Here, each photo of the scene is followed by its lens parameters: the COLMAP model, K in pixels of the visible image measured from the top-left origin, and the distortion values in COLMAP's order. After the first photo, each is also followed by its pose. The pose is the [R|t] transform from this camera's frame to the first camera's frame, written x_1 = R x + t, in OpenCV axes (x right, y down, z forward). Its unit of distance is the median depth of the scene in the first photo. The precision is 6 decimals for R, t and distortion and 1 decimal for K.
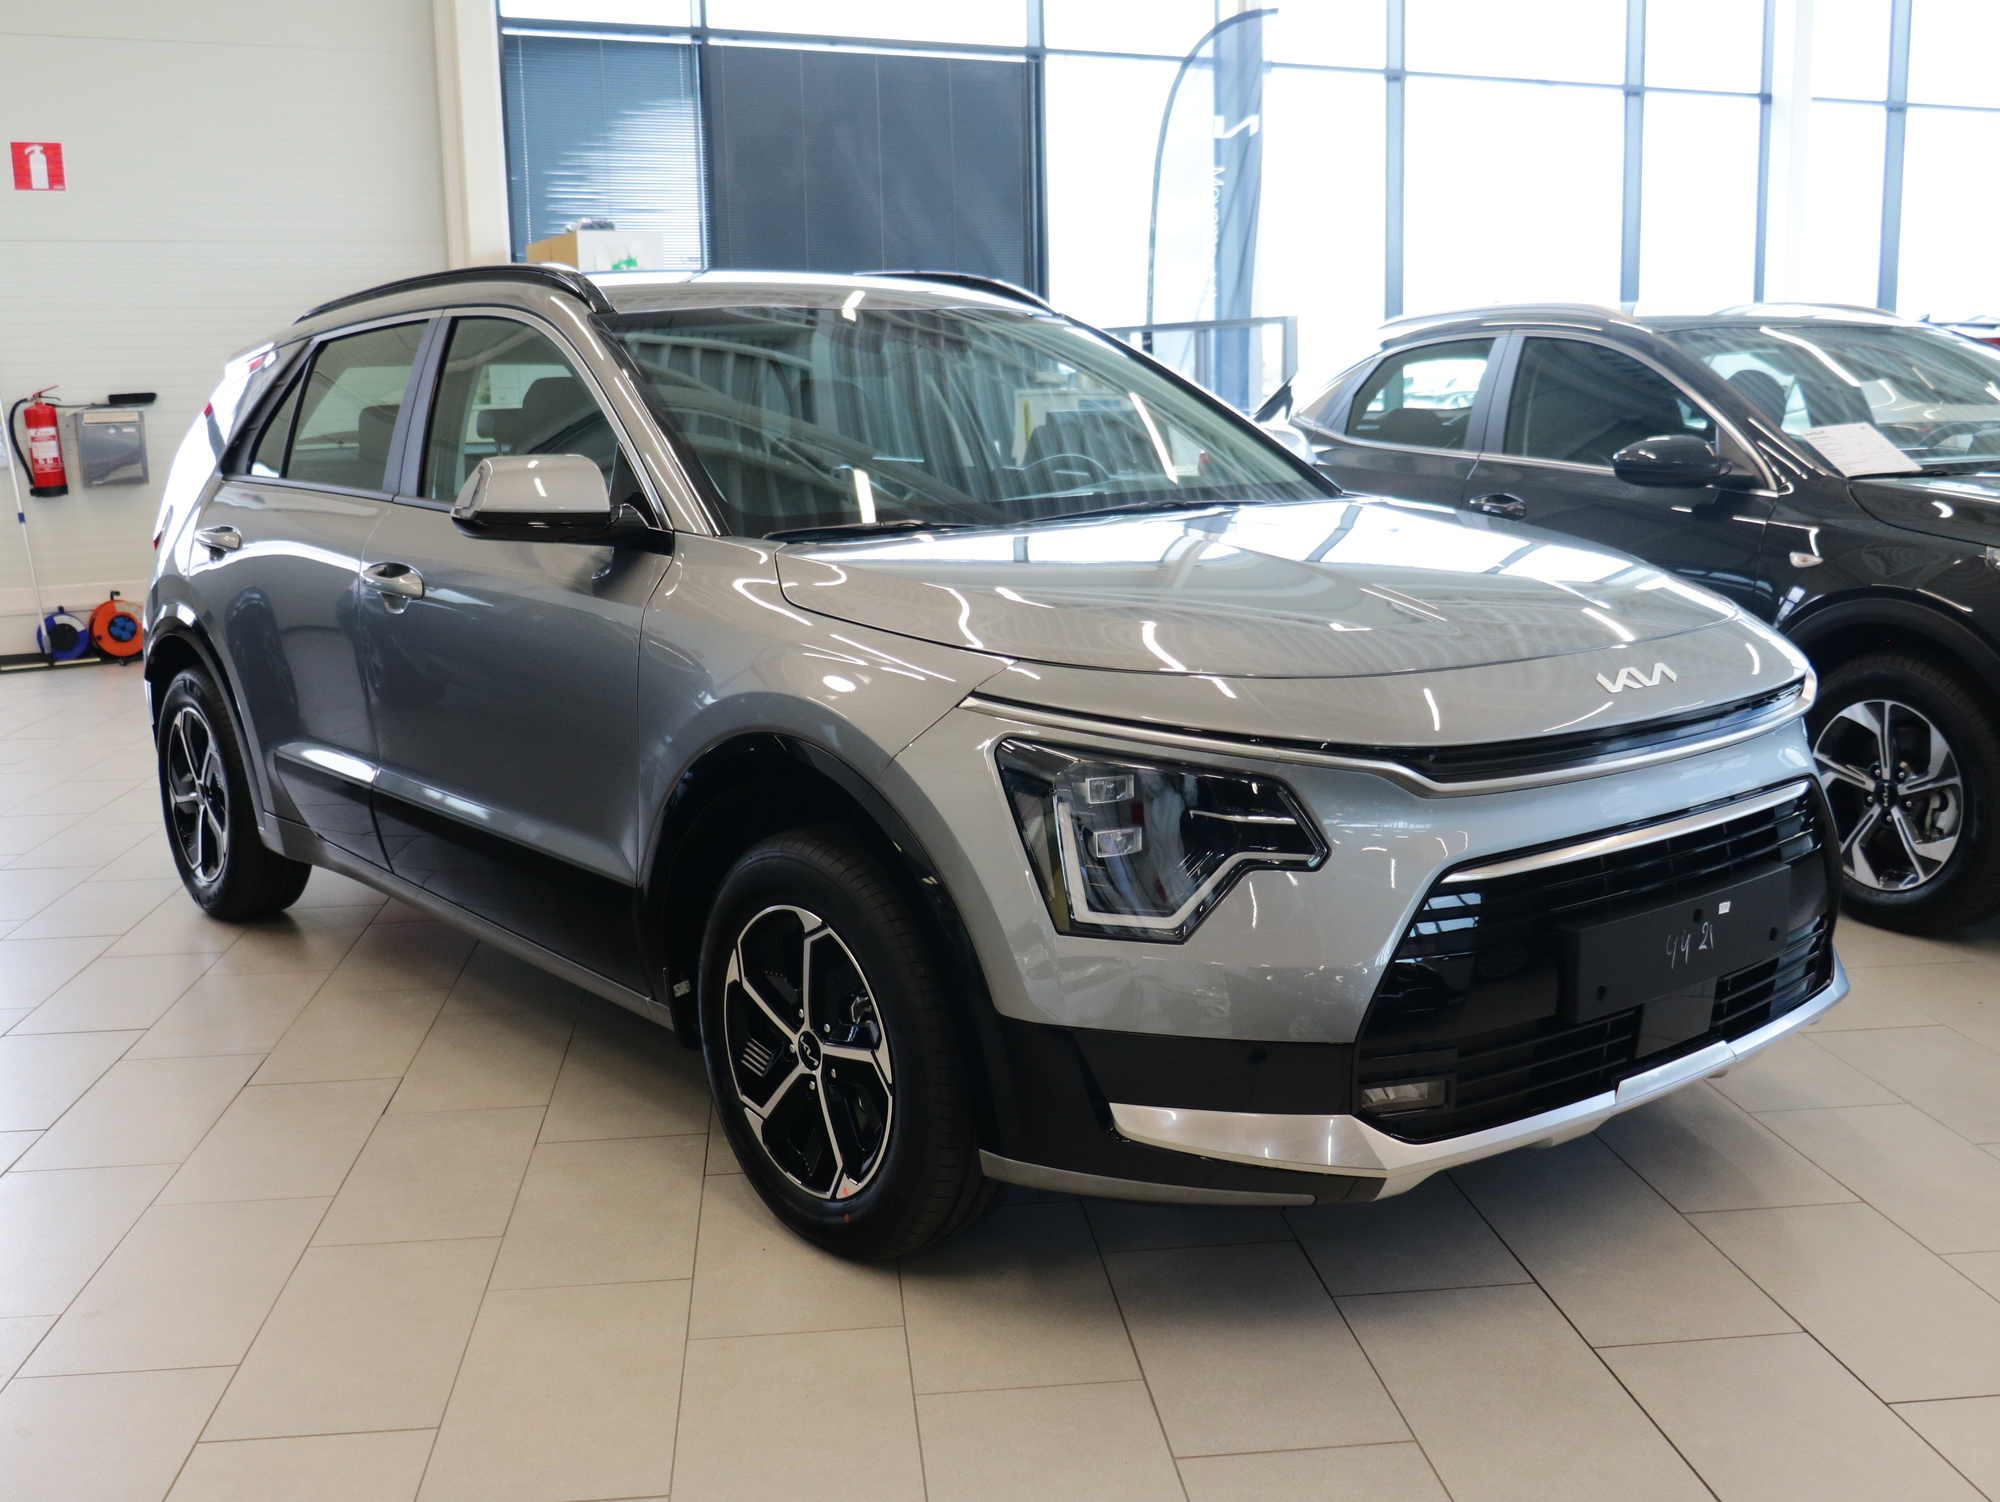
lens RADIAL K [[2001.7, 0, 1000.3], [0, 2001.7, 692.3], [0, 0, 1]] dist [-0.013895, -0.012125]
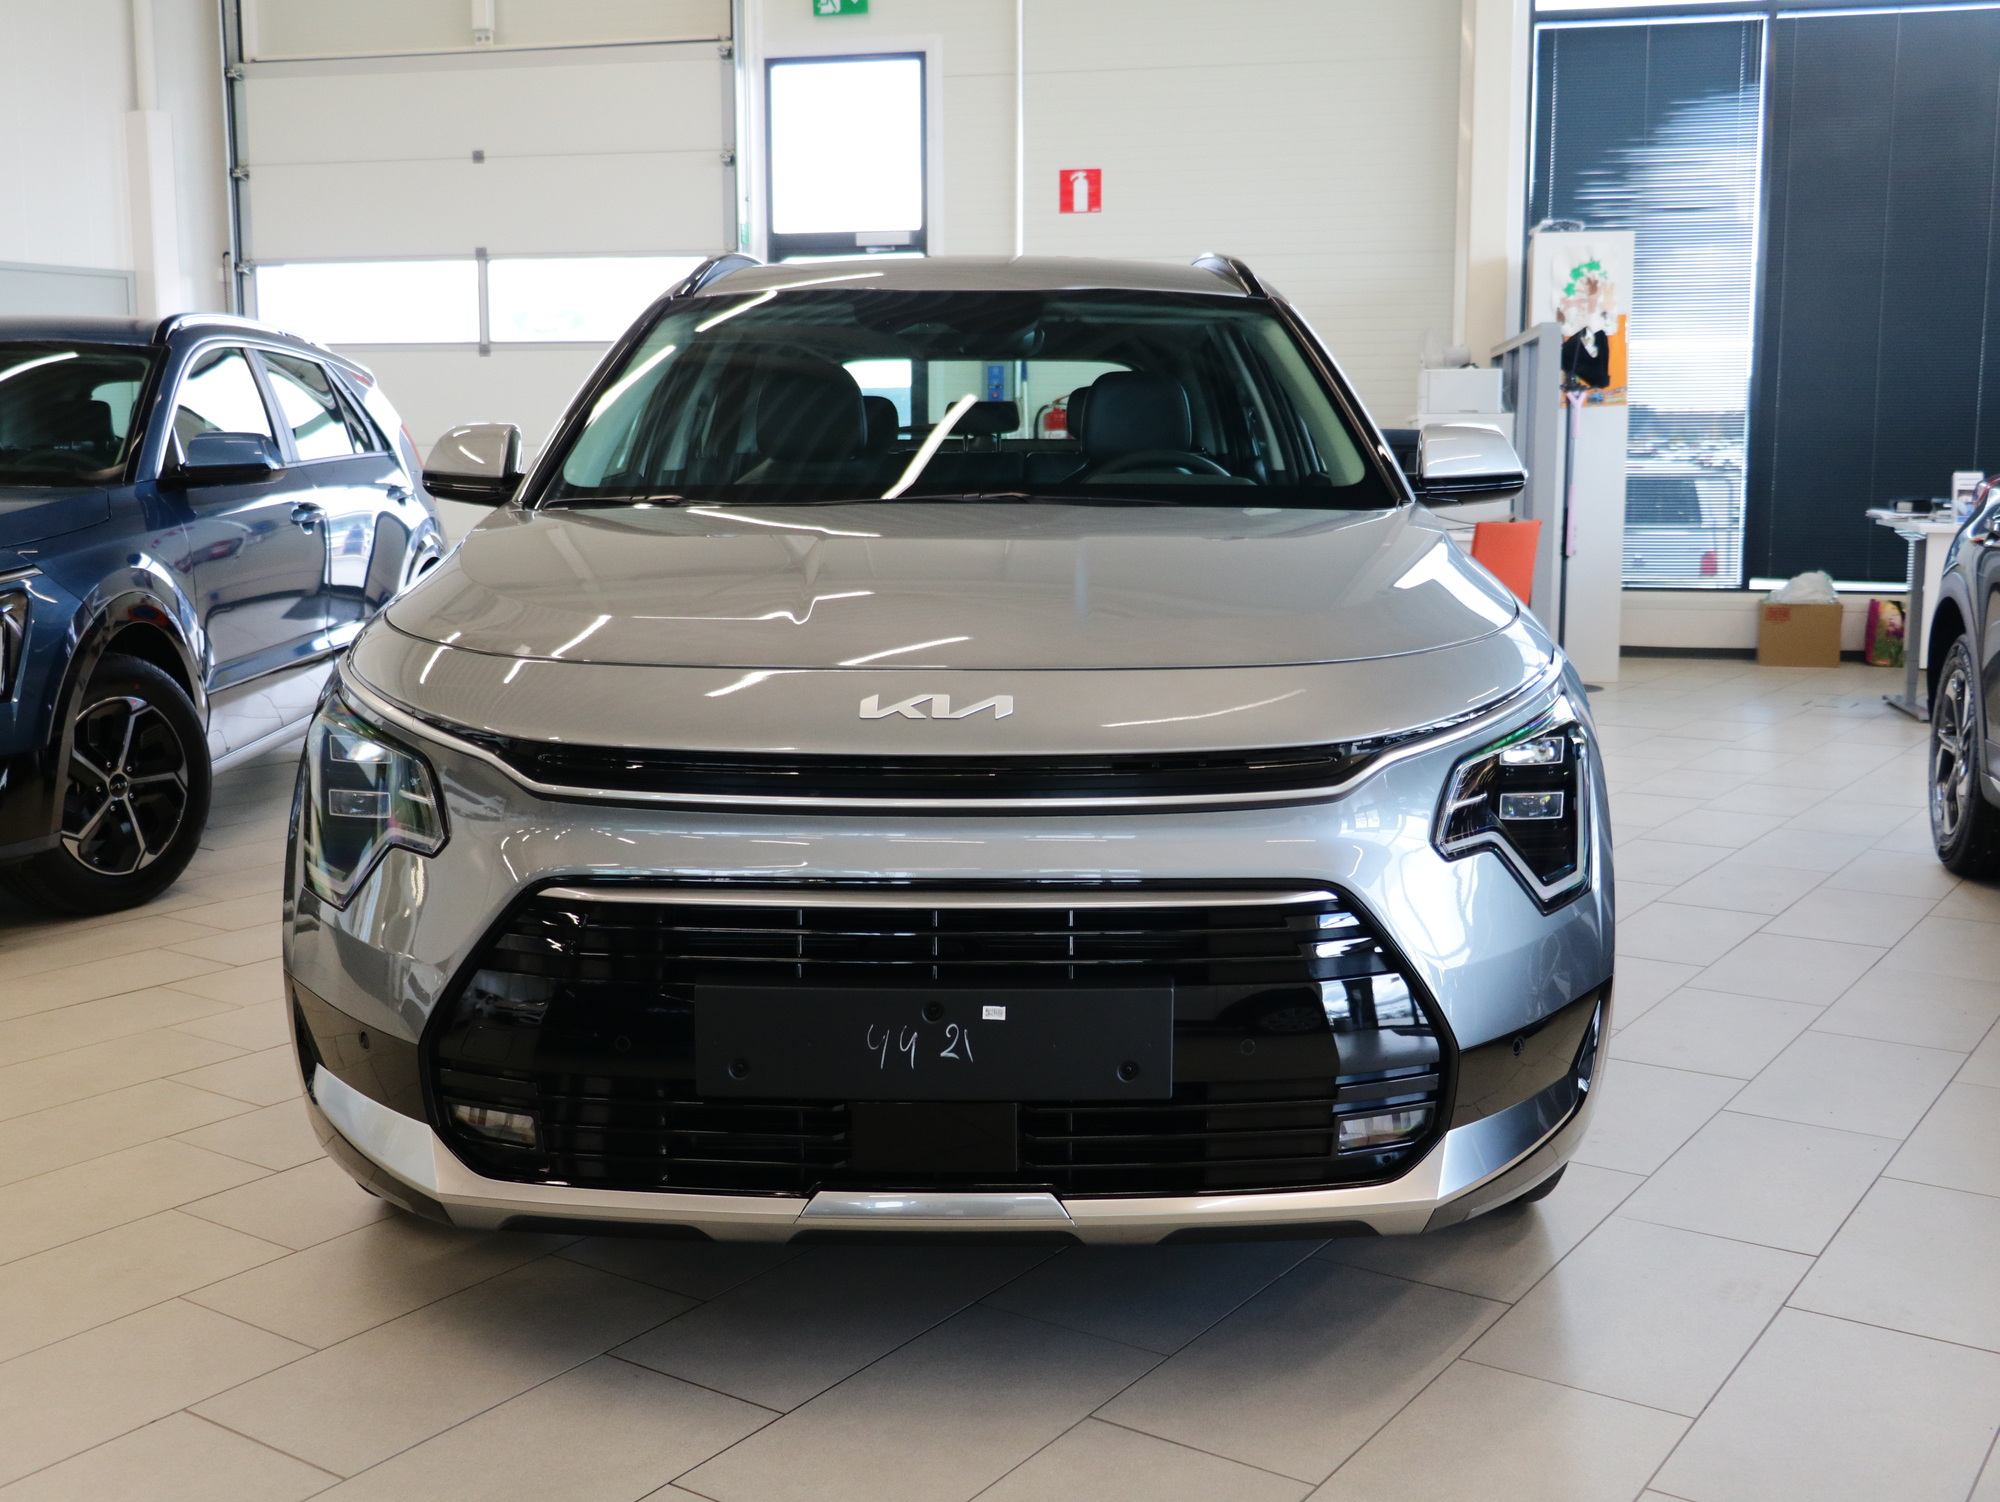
lens RADIAL K [[2108.5, 0, 1000.0], [0, 2108.5, 751.0], [0, 0, 1]] dist [-0.078848, 0.005031]
pose [[0.763938, 0.113620, -0.635208, 0.242167], [-0.111120, 0.992835, 0.043950, -0.007427], [0.635650, 0.037009, 0.771089, 0.106053]]
